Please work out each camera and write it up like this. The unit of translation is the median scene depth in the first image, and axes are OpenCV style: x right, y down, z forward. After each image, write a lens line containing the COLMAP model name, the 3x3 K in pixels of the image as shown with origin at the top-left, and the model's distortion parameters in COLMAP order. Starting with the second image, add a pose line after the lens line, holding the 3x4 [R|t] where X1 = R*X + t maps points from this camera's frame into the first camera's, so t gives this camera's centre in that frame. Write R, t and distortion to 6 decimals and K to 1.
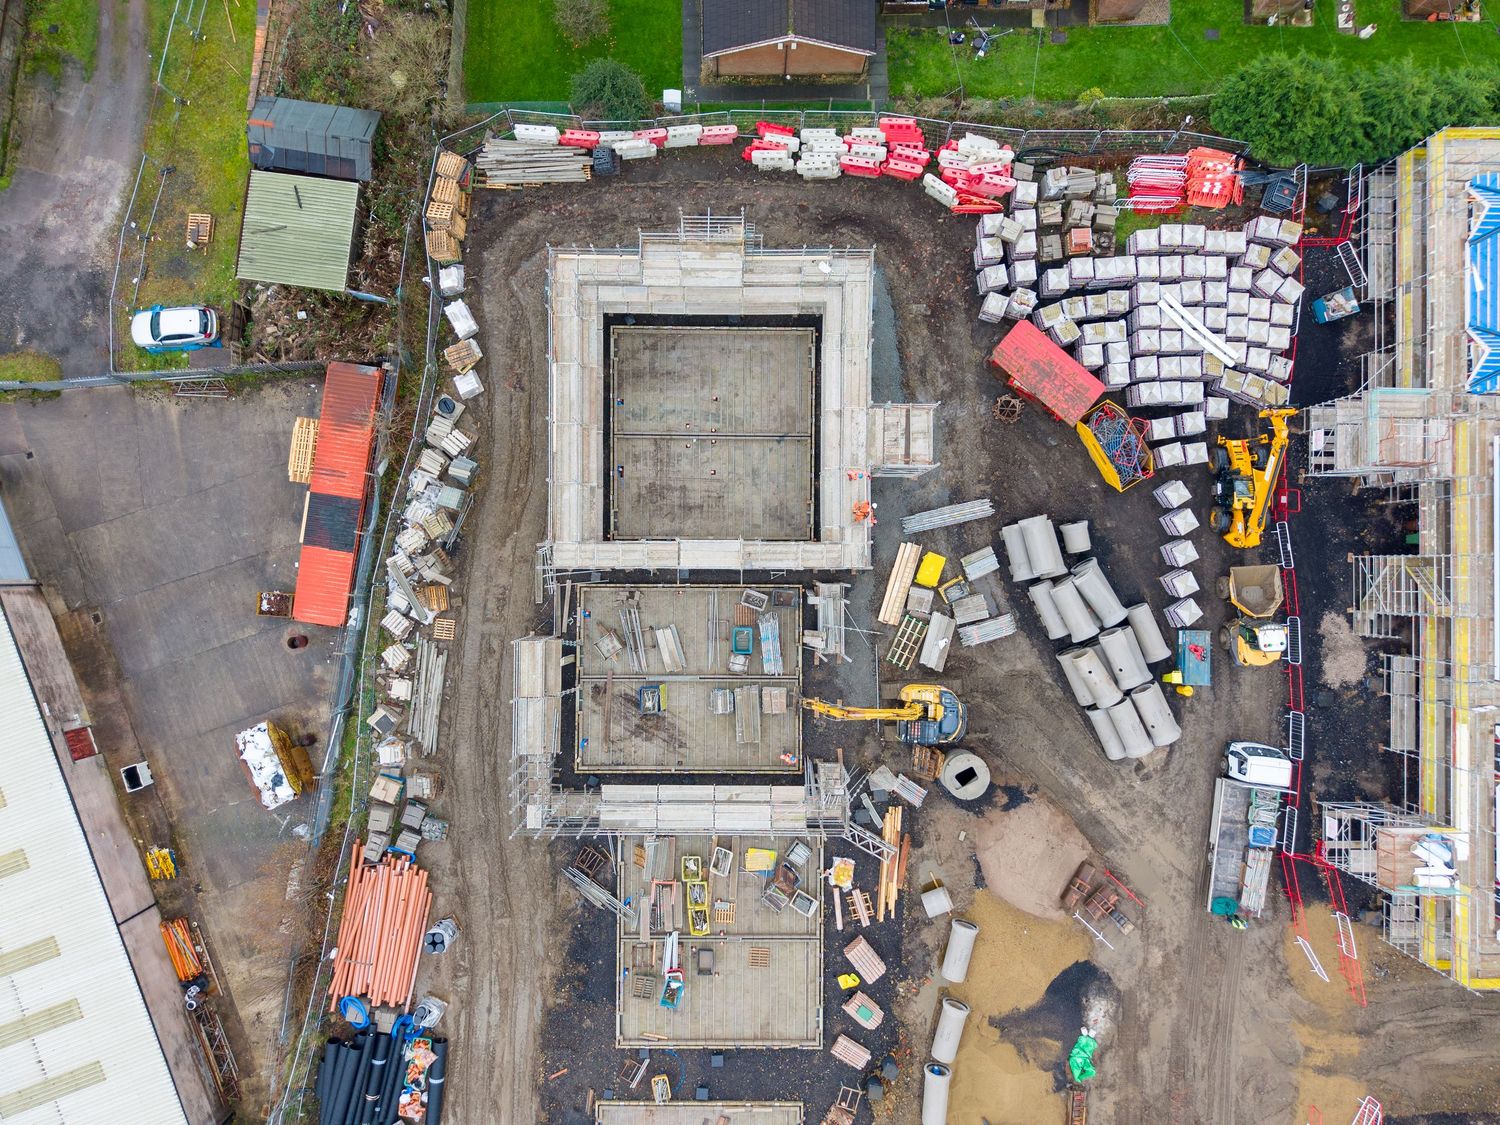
lens RADIAL K [[1018.1, 0, 750.0], [0, 1018.1, 562.5], [0, 0, 1]] dist [0.003504, -0.001748]
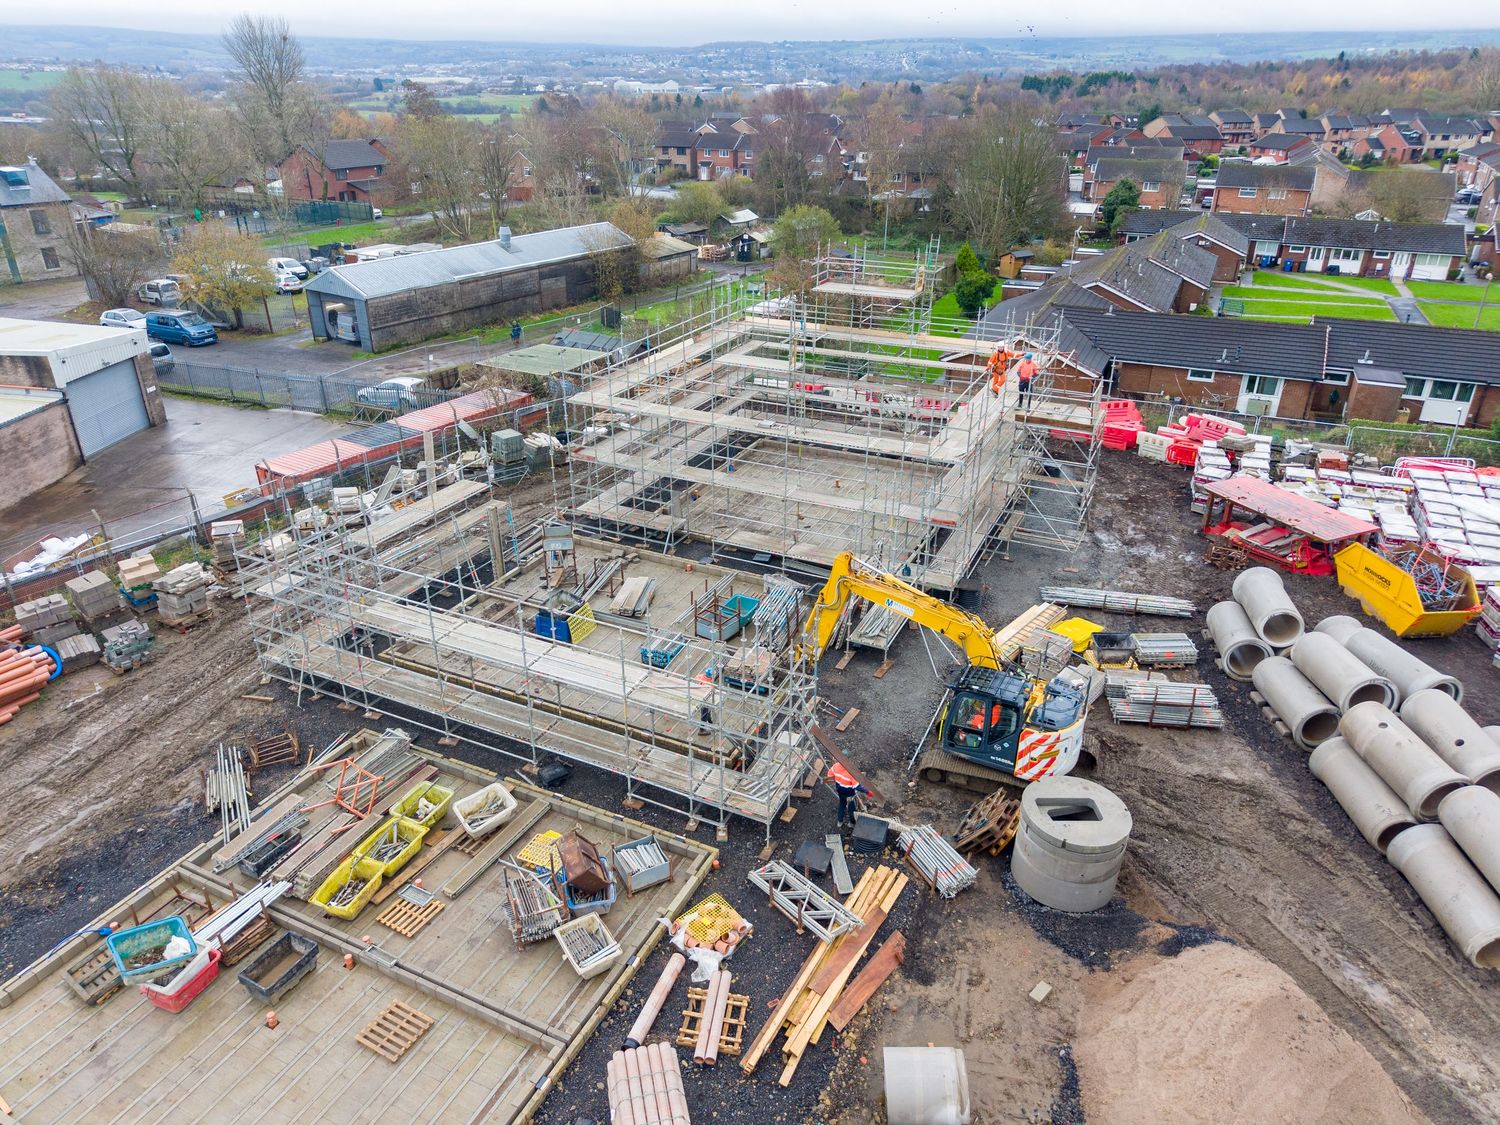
lens RADIAL K [[1018.1, 0, 750.0], [0, 1018.1, 562.5], [0, 0, 1]] dist [0.003504, -0.001748]
pose [[0.903110, 0.179165, -0.390248, 0.232957], [-0.429368, 0.389519, -0.814812, 0.566108], [0.006023, 0.903424, 0.428706, 0.705859]]
